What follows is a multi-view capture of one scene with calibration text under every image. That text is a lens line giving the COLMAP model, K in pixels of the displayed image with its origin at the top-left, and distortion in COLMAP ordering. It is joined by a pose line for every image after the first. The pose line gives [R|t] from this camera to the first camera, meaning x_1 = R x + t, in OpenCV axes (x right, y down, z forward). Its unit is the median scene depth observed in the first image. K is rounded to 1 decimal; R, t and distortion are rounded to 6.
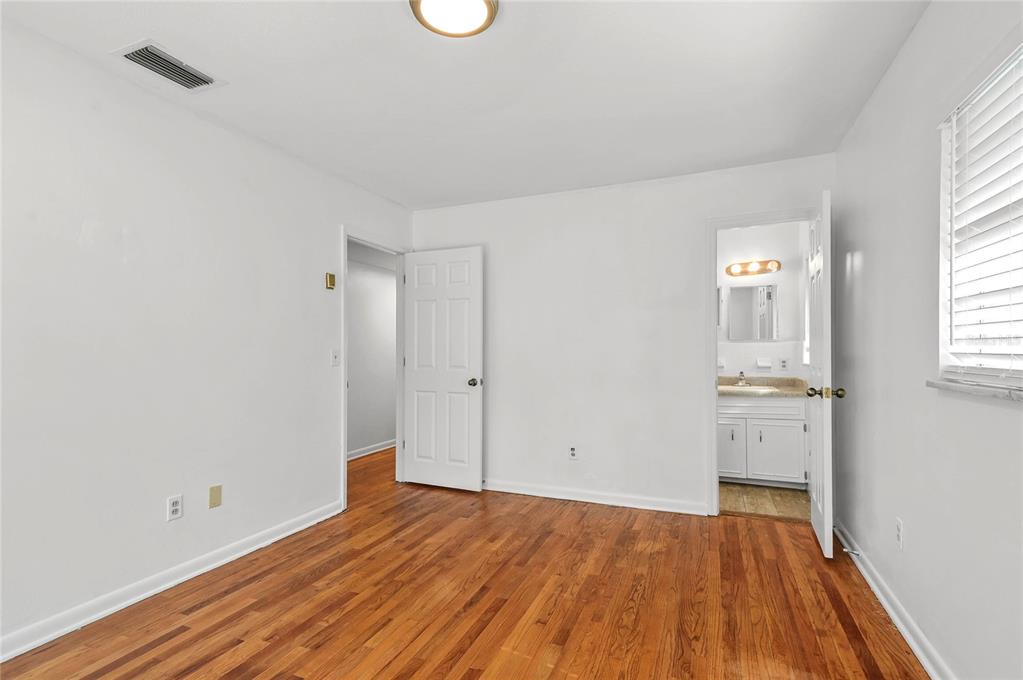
lens RADIAL K [[500.1, 0, 513.8], [0, 500.1, 345.5], [0, 0, 1]] dist [0.026440, -0.001196]
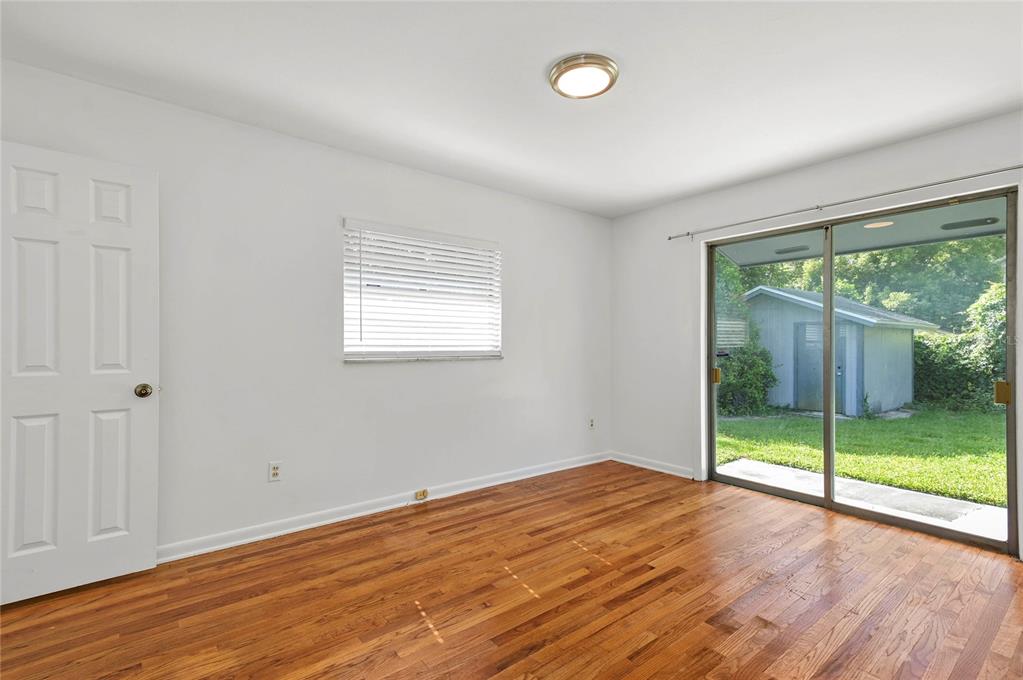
lens RADIAL K [[472.7, 0, 505.0], [0, 472.7, 341.5], [0, 0, 1]] dist [0.015358, 0.000937]
pose [[-0.864055, 0.000567, 0.503398, -0.423567], [-0.004808, 0.999944, -0.009378, 0.011014], [-0.503375, -0.010523, -0.864004, 1.634897]]
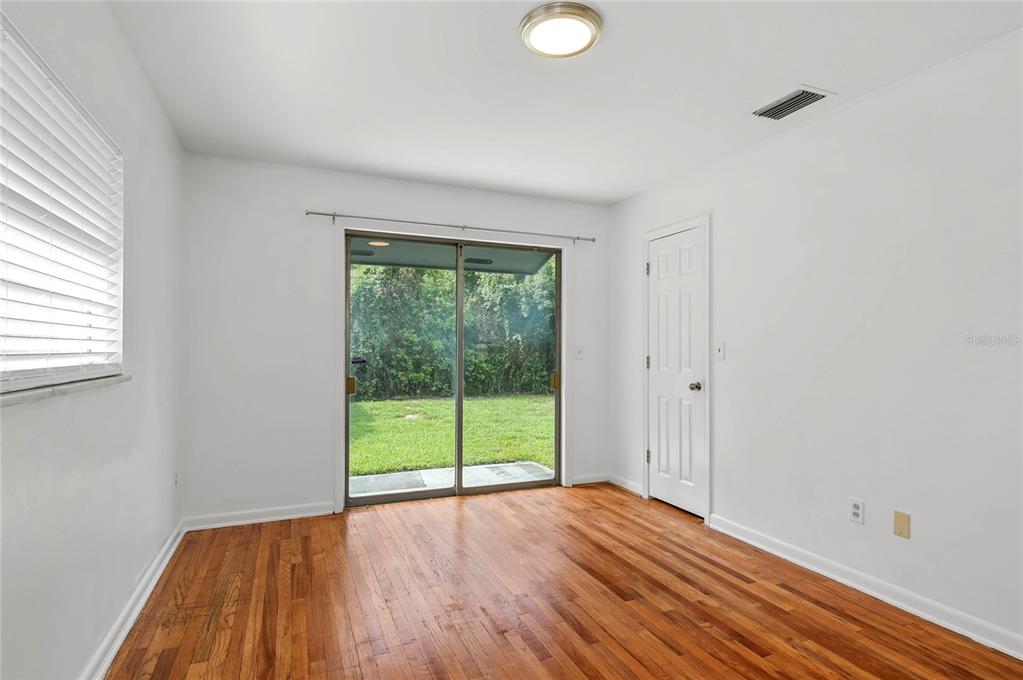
lens RADIAL K [[538.4, 0, 509.1], [0, 538.4, 340.1], [0, 0, 1]] dist [0.021431, -0.005970]
pose [[-0.711261, -0.012998, -0.702808, 0.586496], [0.000469, 0.999820, -0.018966, 0.006303], [0.702928, -0.013819, -0.711127, 1.330758]]
